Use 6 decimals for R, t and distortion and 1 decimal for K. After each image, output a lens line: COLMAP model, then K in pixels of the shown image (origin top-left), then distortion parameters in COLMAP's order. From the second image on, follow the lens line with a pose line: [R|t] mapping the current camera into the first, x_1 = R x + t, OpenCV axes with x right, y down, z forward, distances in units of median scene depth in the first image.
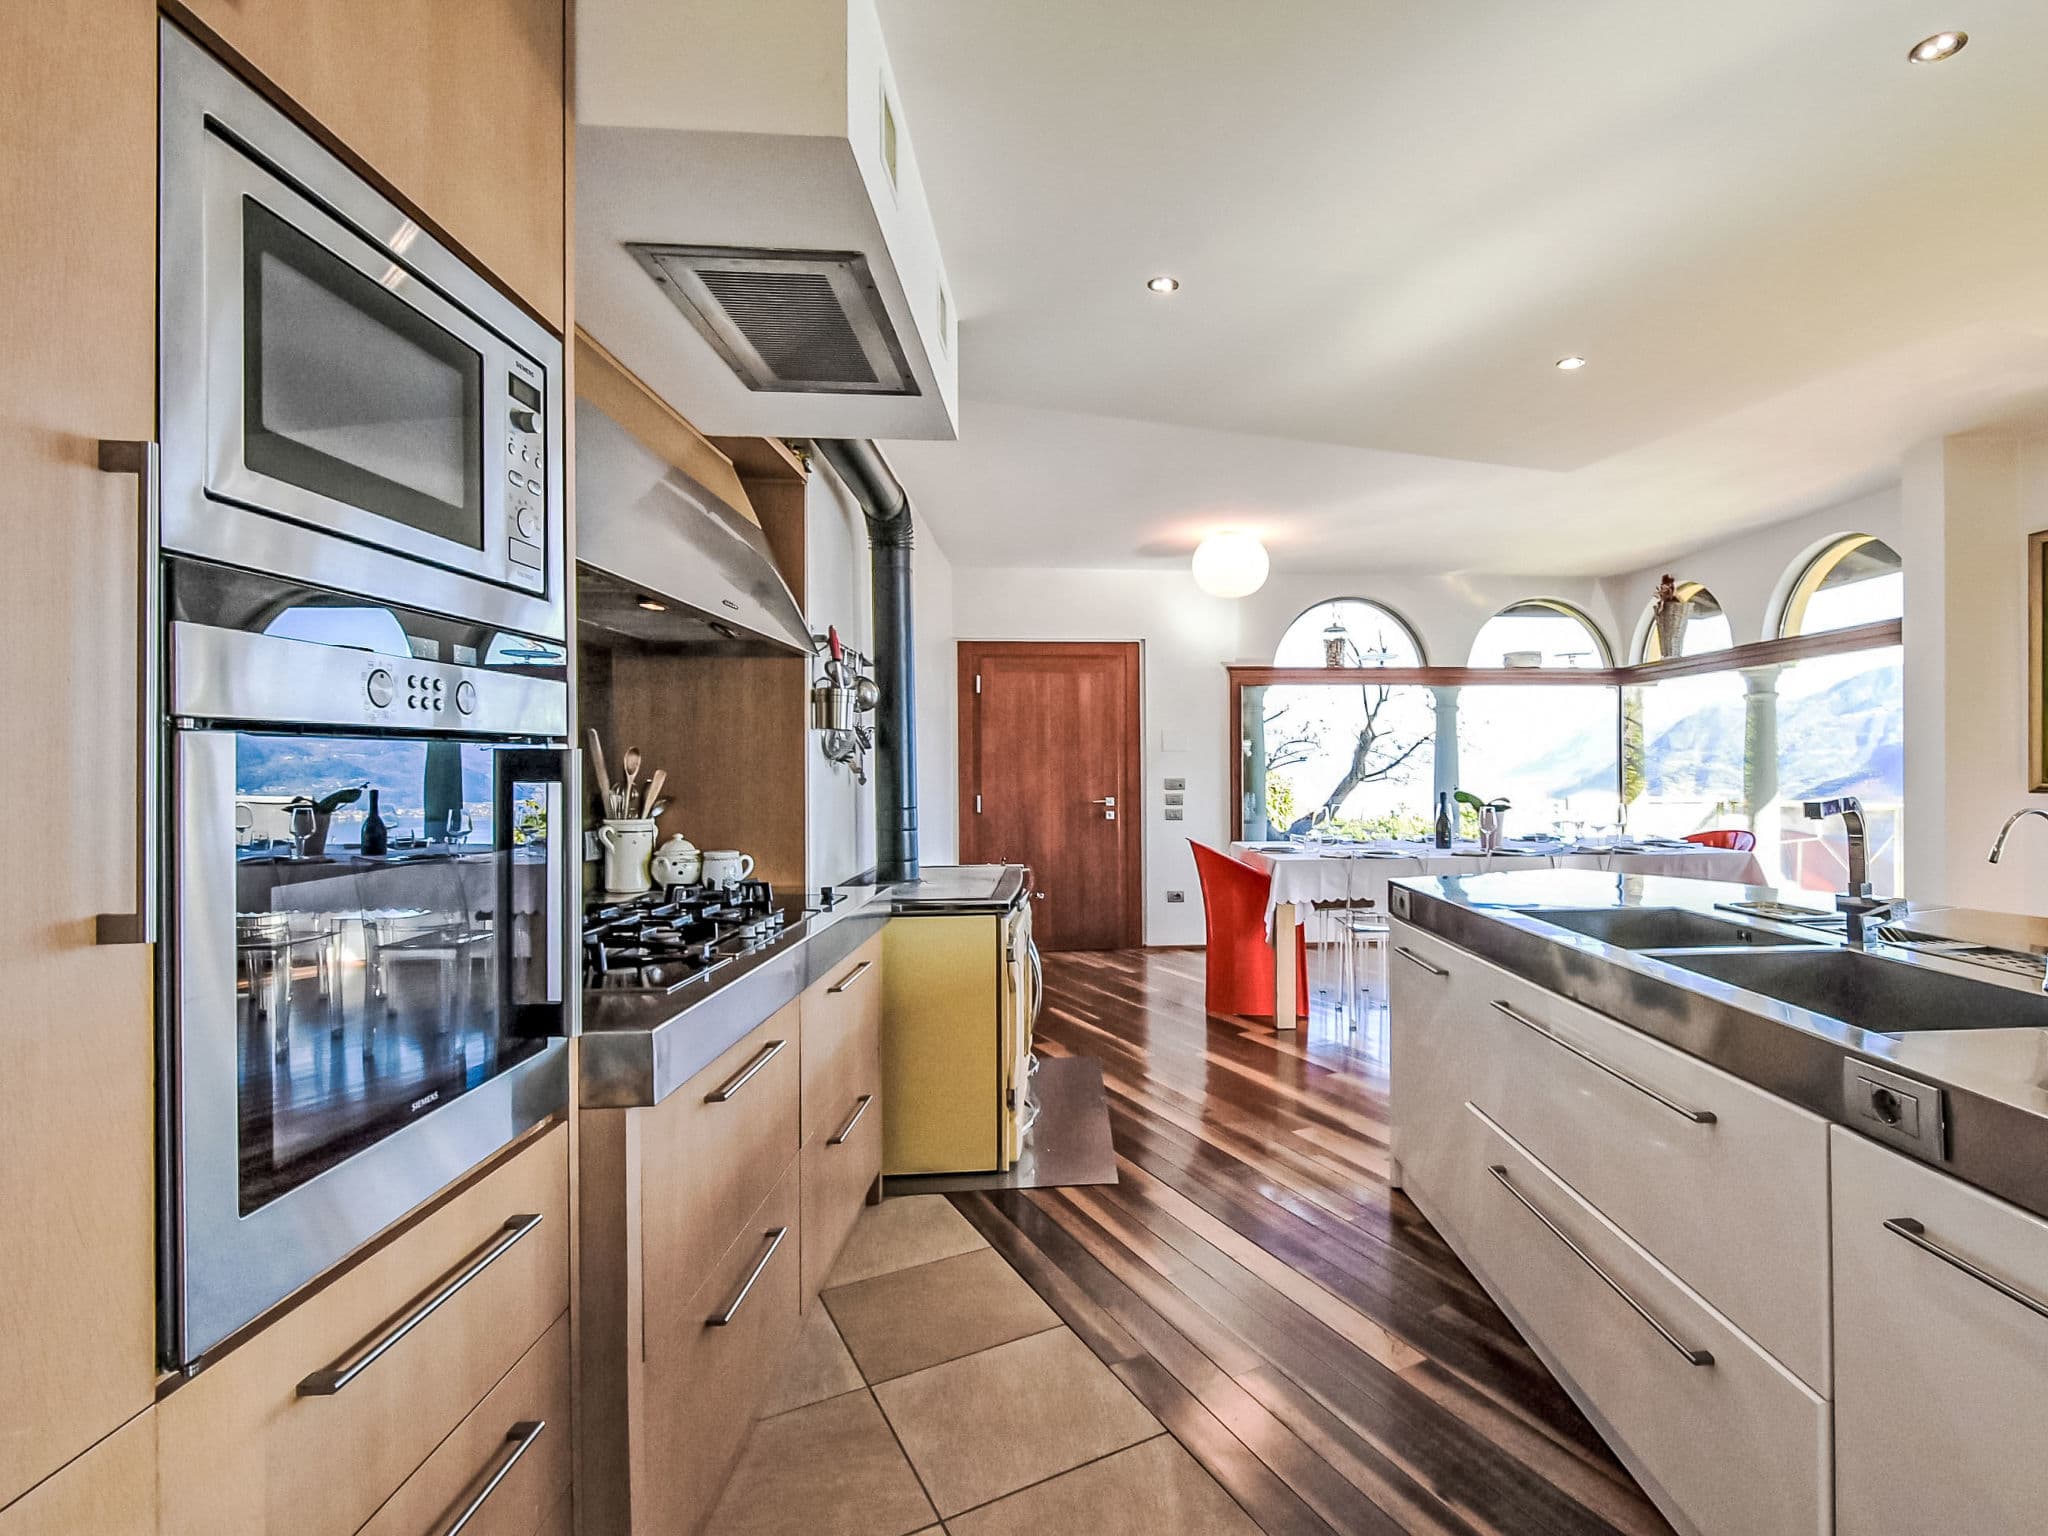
lens RADIAL K [[1037.6, 0, 1160.1], [0, 1037.6, 766.7], [0, 0, 1]] dist [0.000991, -0.000963]
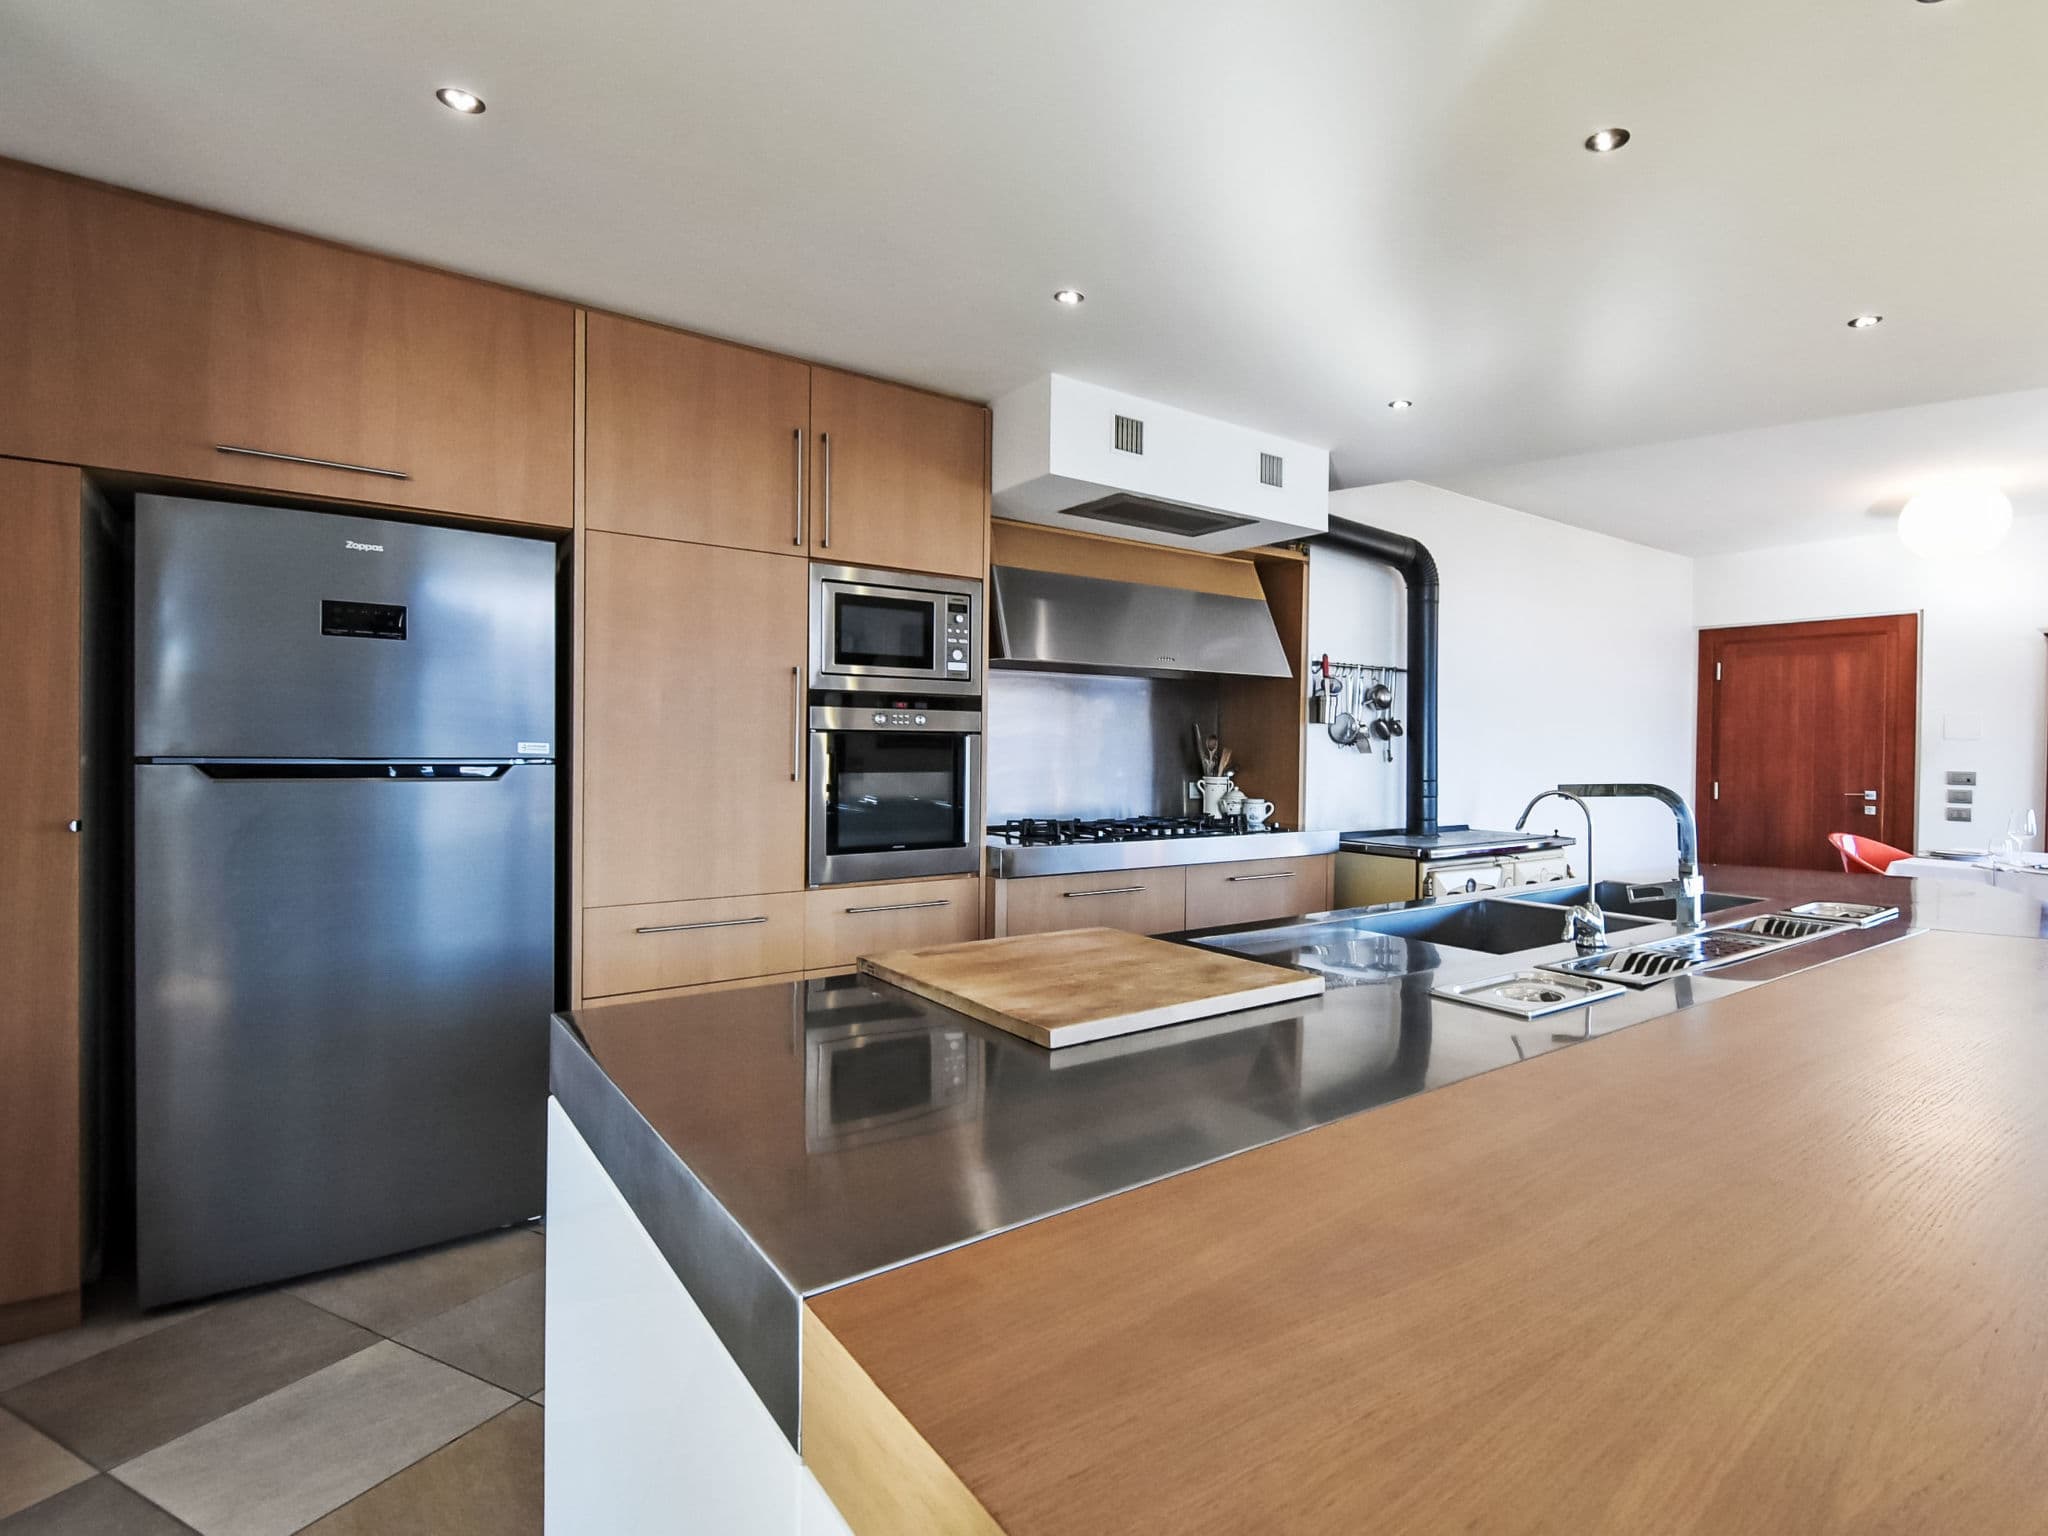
lens RADIAL K [[1022.2, 0, 1140.0], [0, 1022.2, 764.6], [0, 0, 1]] dist [0.001857, -0.000296]
pose [[0.556266, 0.026560, -0.830579, 0.245935], [-0.016209, 0.999646, 0.021111, -0.000976], [0.830846, 0.001720, 0.556500, -0.014299]]
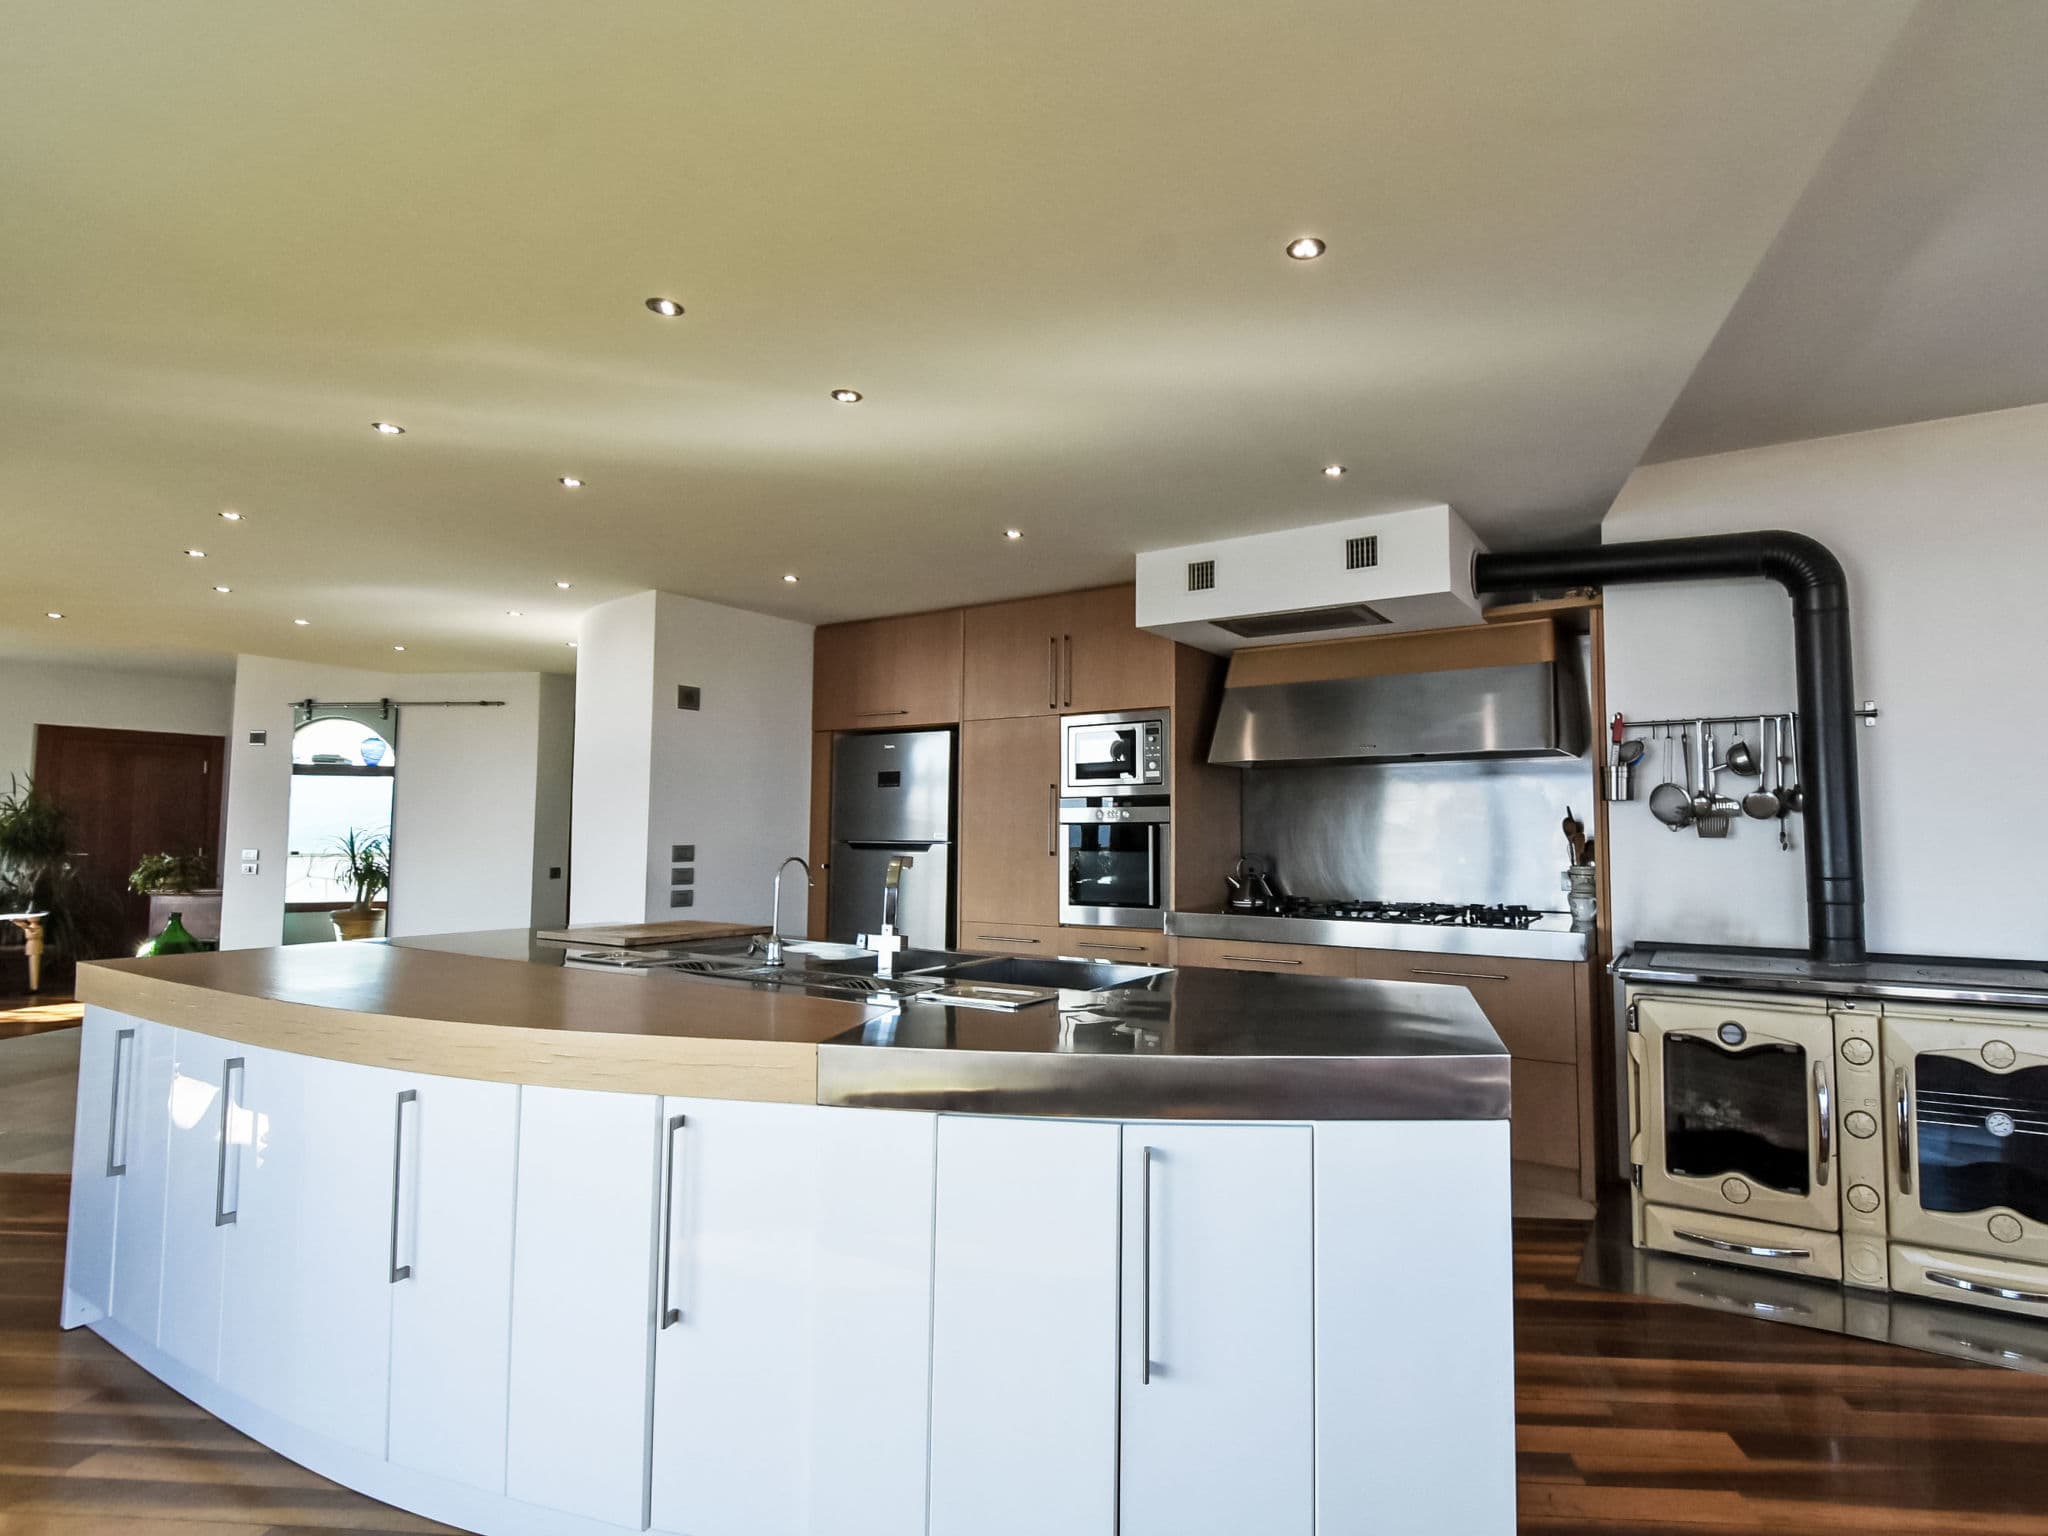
lens RADIAL K [[1022.2, 0, 1140.0], [0, 1022.2, 764.6], [0, 0, 1]] dist [0.001857, -0.000296]
pose [[-0.575906, -0.050483, -0.815956, 0.309077], [0.000243, 0.998081, -0.061922, -0.001146], [0.817516, -0.035860, -0.574788, 0.392816]]
